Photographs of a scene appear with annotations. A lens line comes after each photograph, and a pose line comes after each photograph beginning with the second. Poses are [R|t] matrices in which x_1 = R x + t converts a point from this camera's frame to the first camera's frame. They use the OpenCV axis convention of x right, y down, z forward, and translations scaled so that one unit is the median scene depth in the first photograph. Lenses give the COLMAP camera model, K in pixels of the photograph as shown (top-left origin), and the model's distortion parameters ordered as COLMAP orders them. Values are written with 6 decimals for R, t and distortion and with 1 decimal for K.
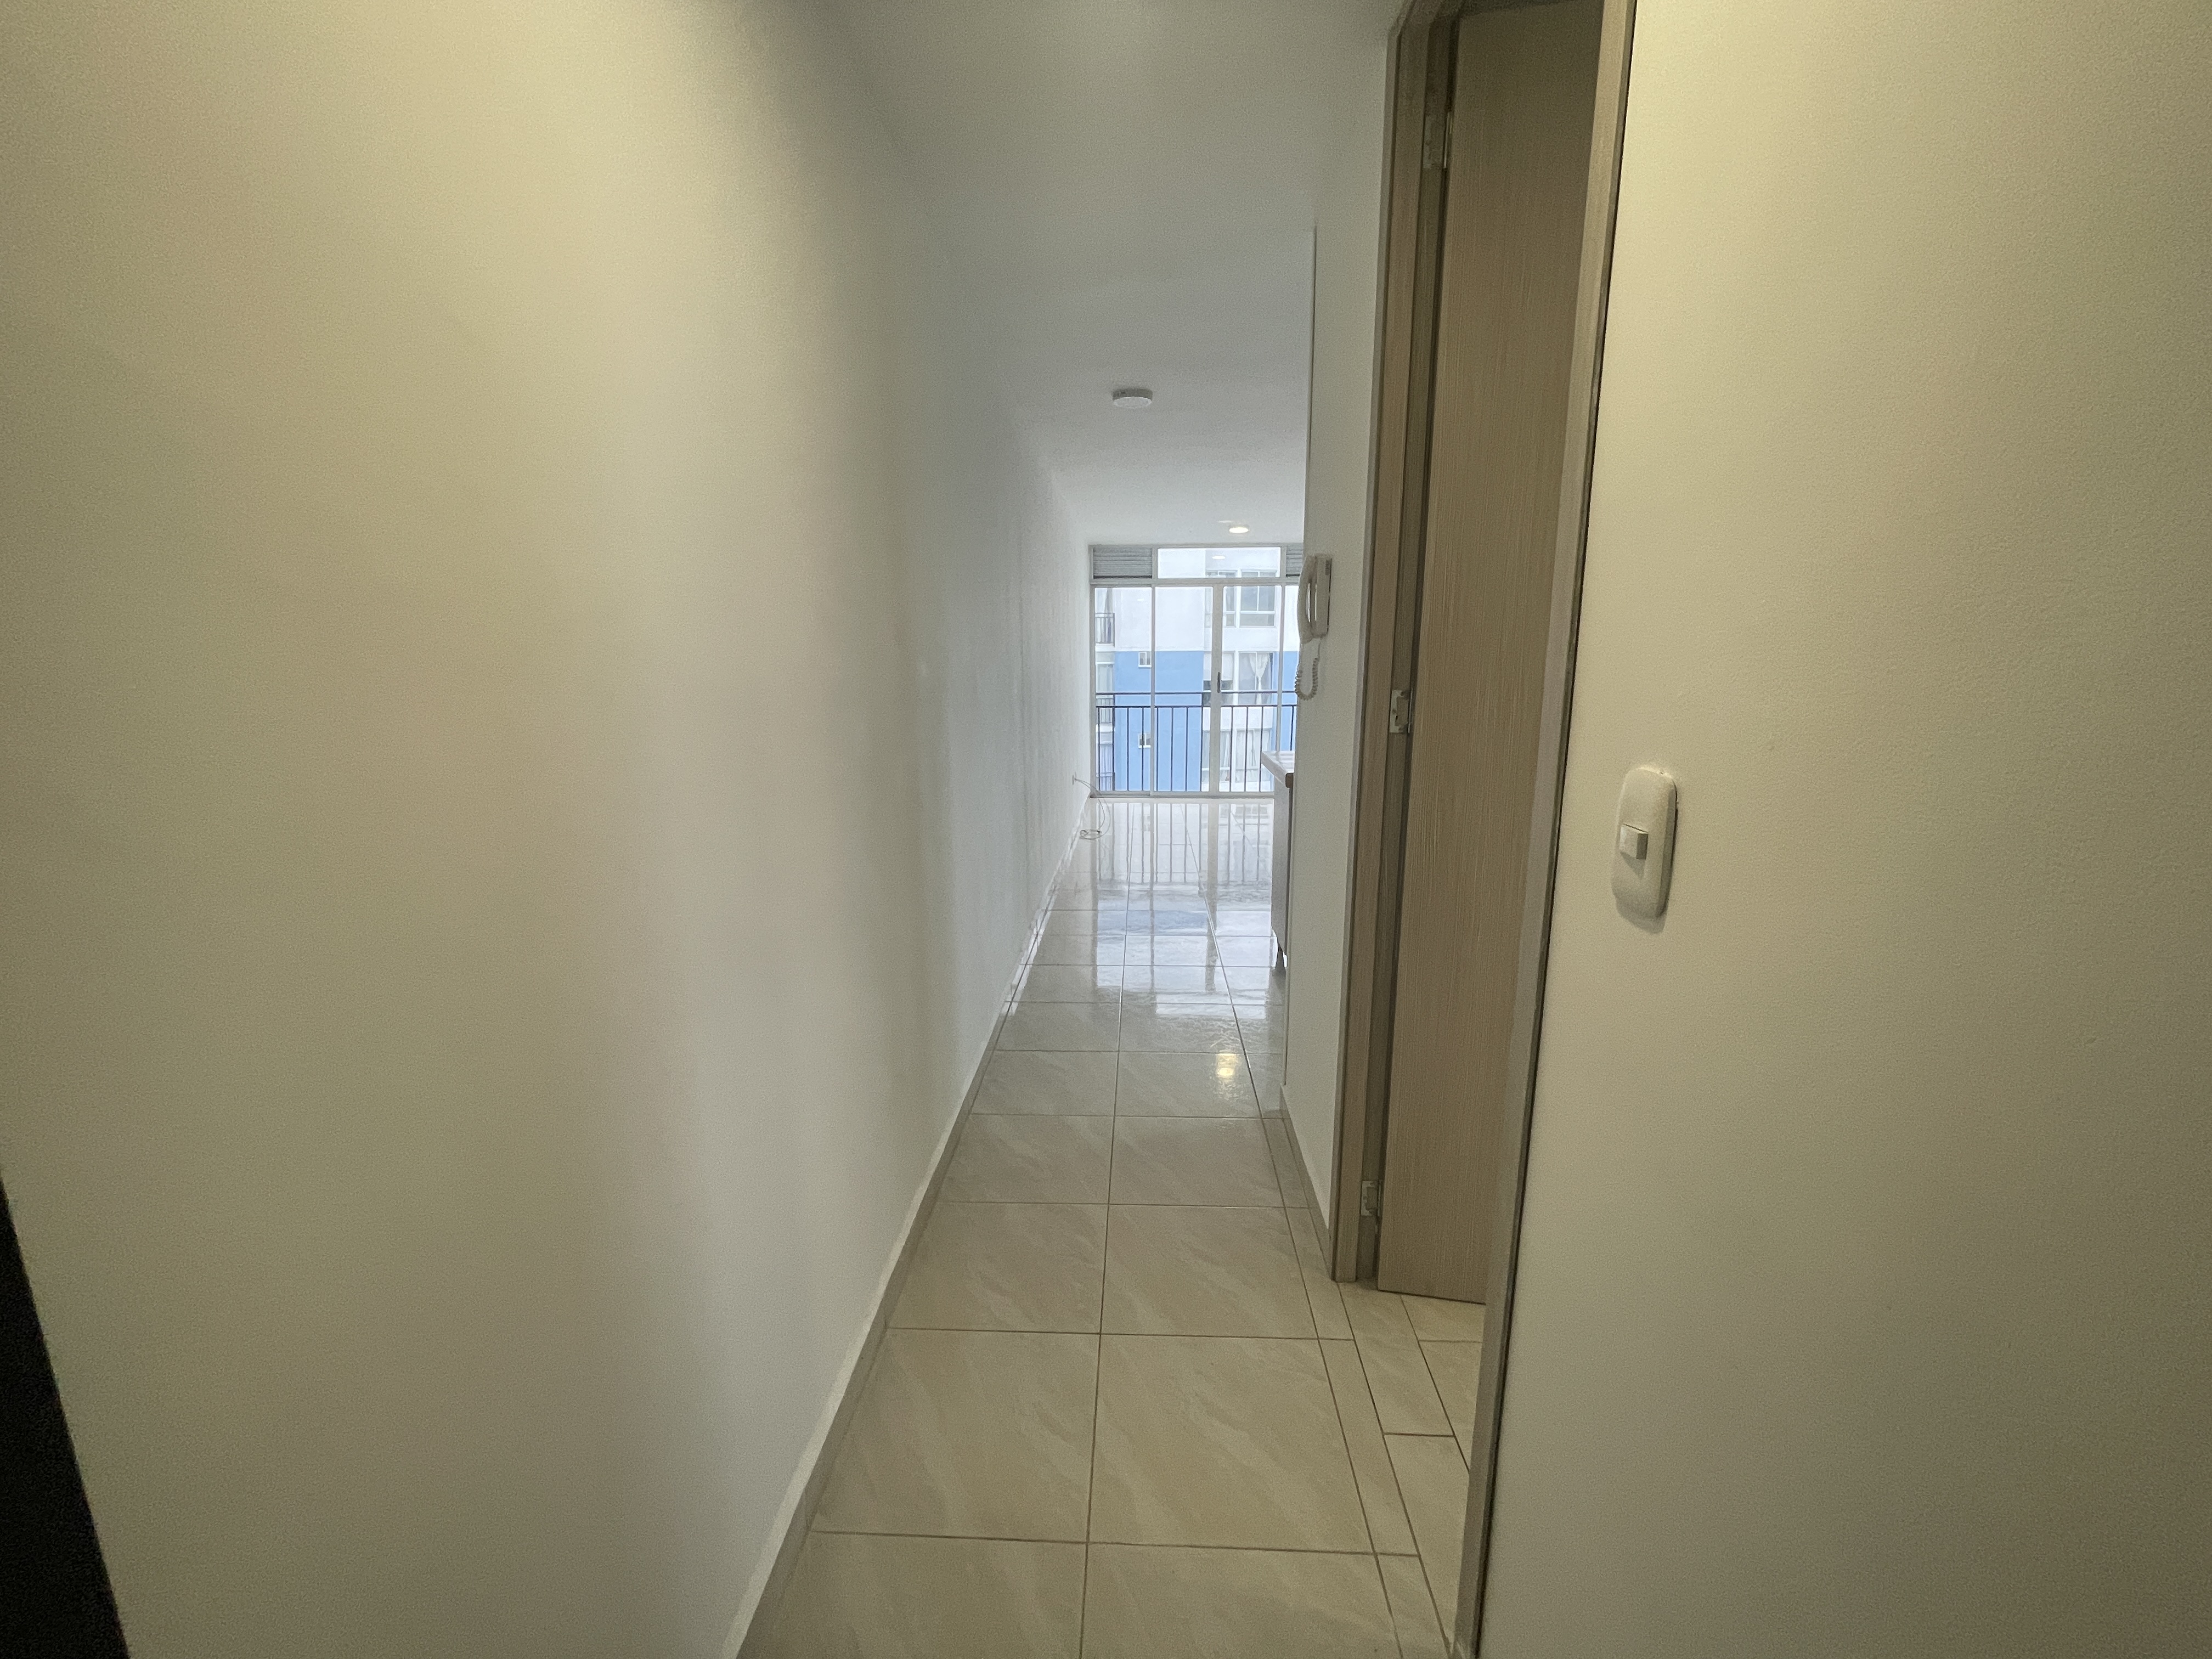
lens RADIAL K [[890.5, 0, 1102.7], [0, 890.5, 833.6], [0, 0, 1]] dist [-0.003025, 0.000579]
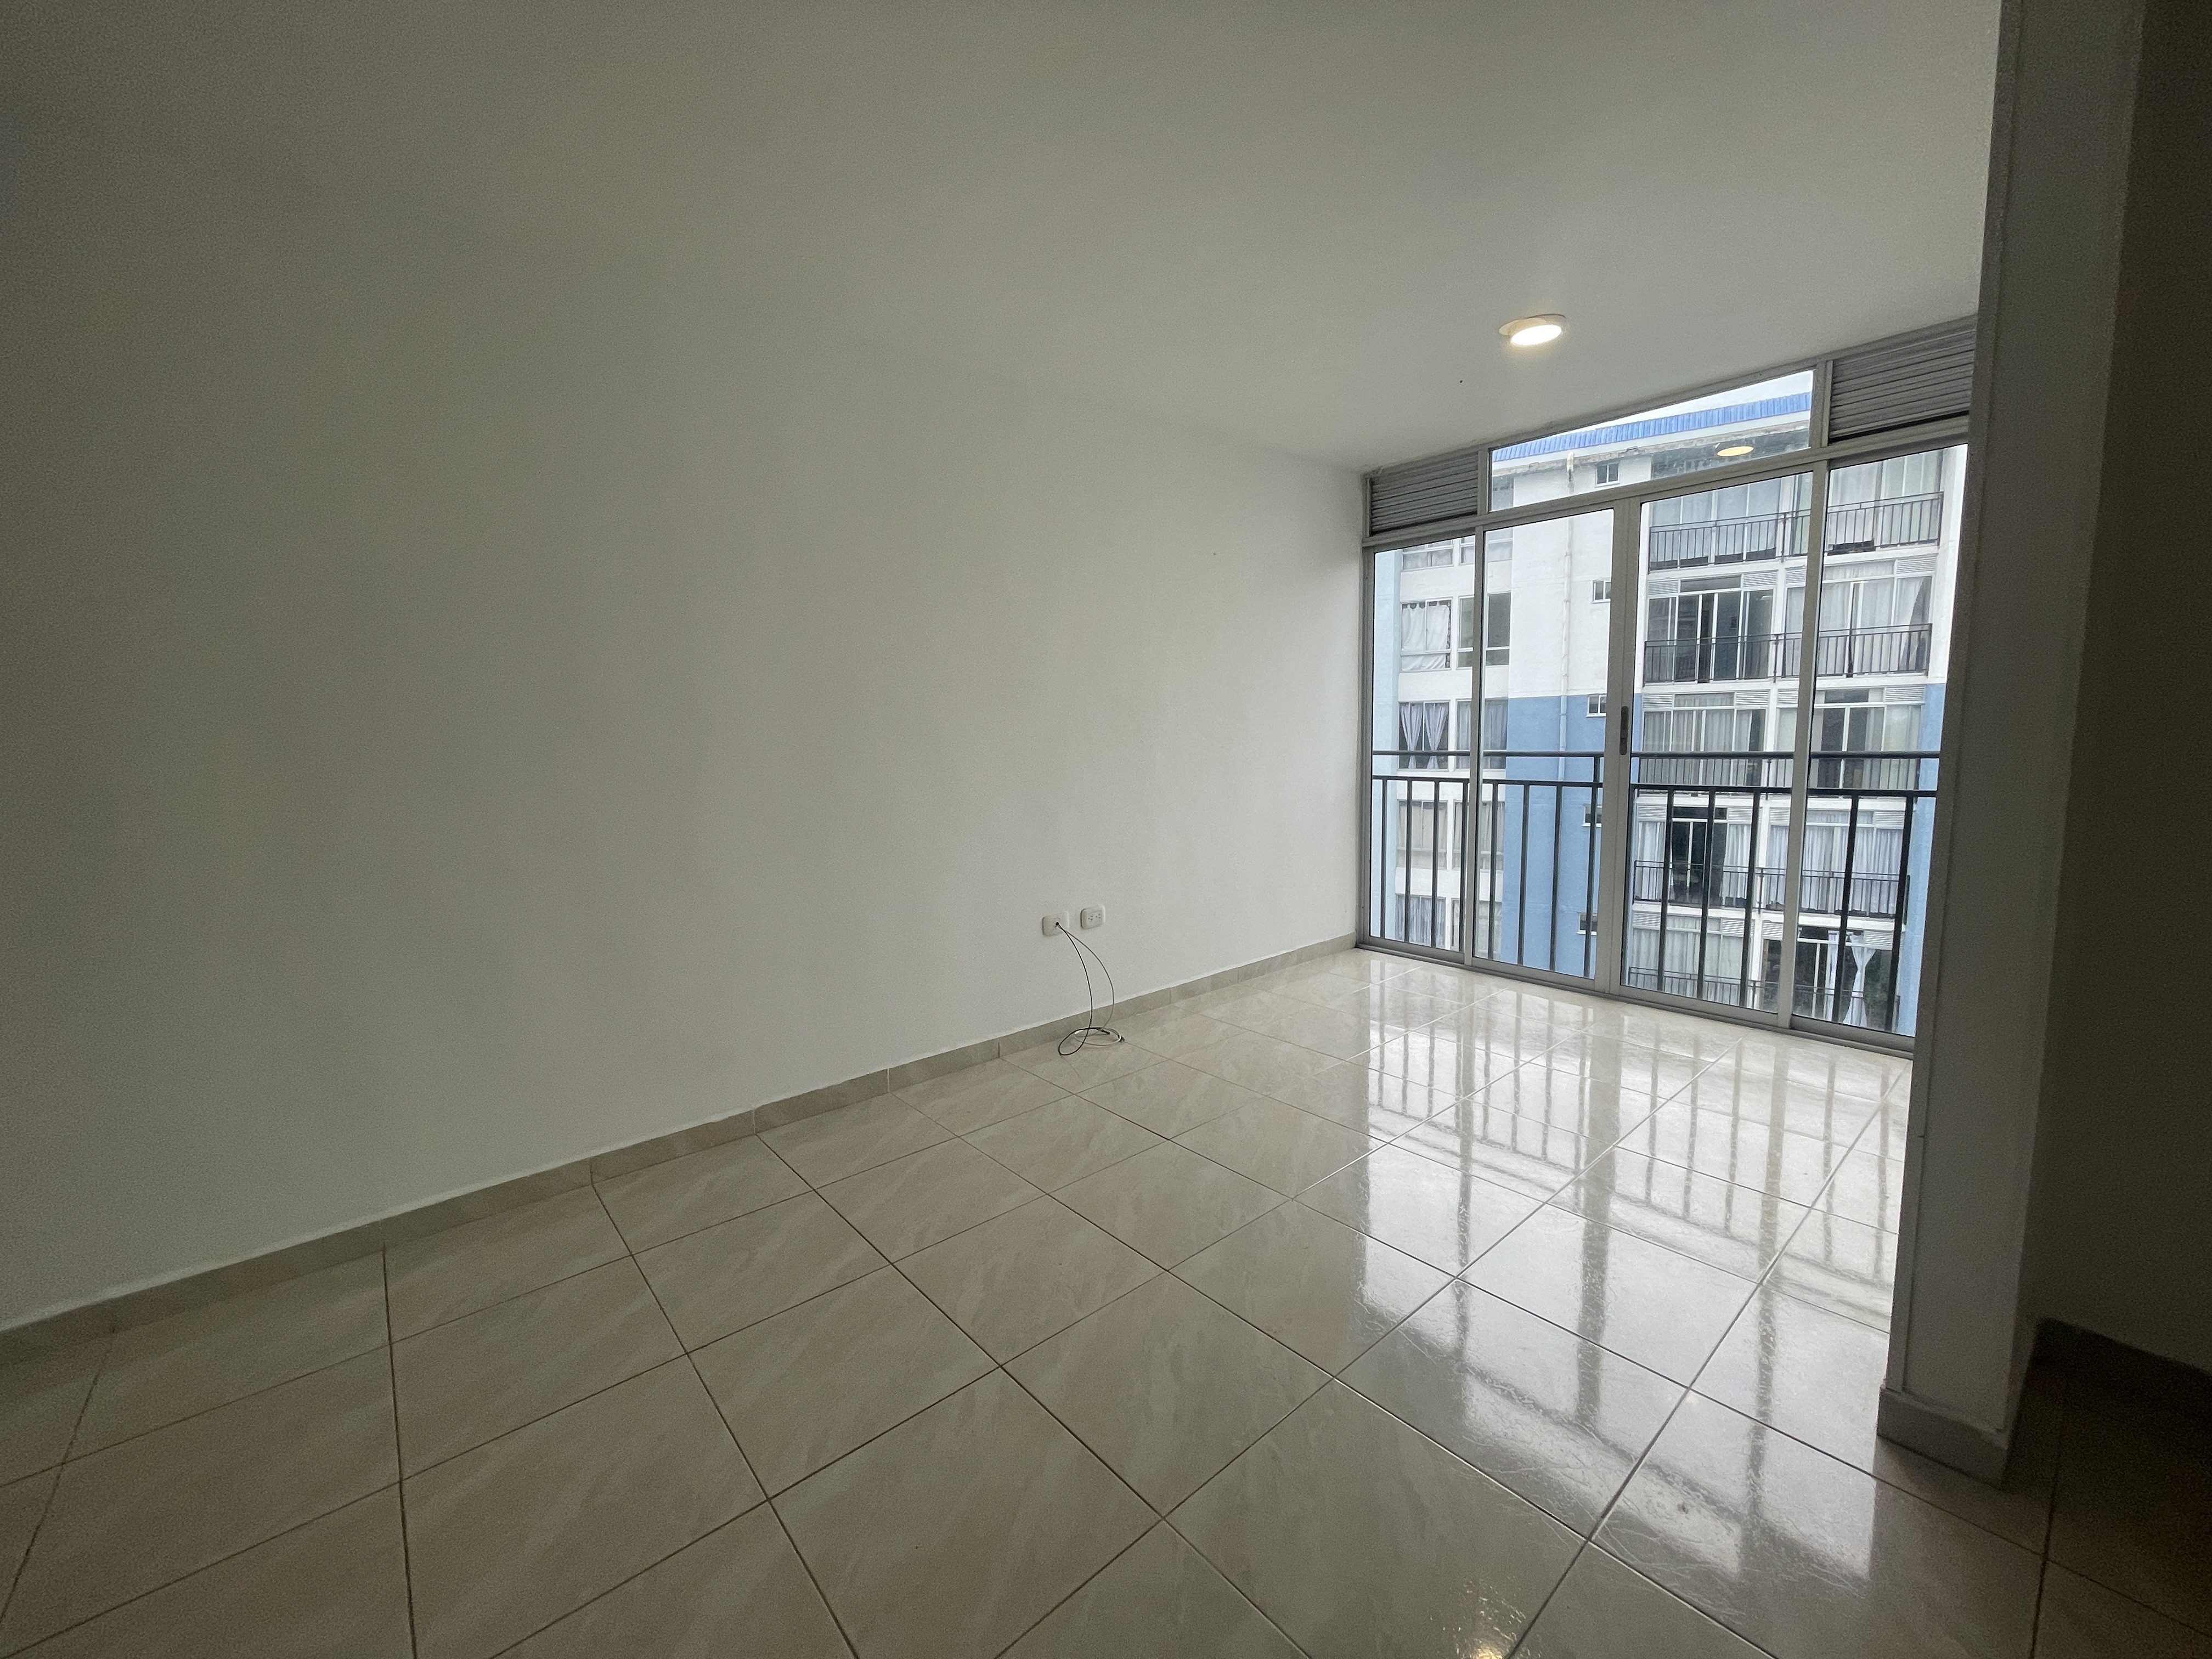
lens RADIAL K [[890.5, 0, 1089.1], [0, 890.5, 831.7], [0, 0, 1]] dist [-0.003025, 0.000579]
pose [[0.666534, 0.078058, -0.741377, 0.271081], [-0.123328, 0.992345, -0.006395, -0.086050], [0.735203, 0.095695, 0.671058, 0.520479]]
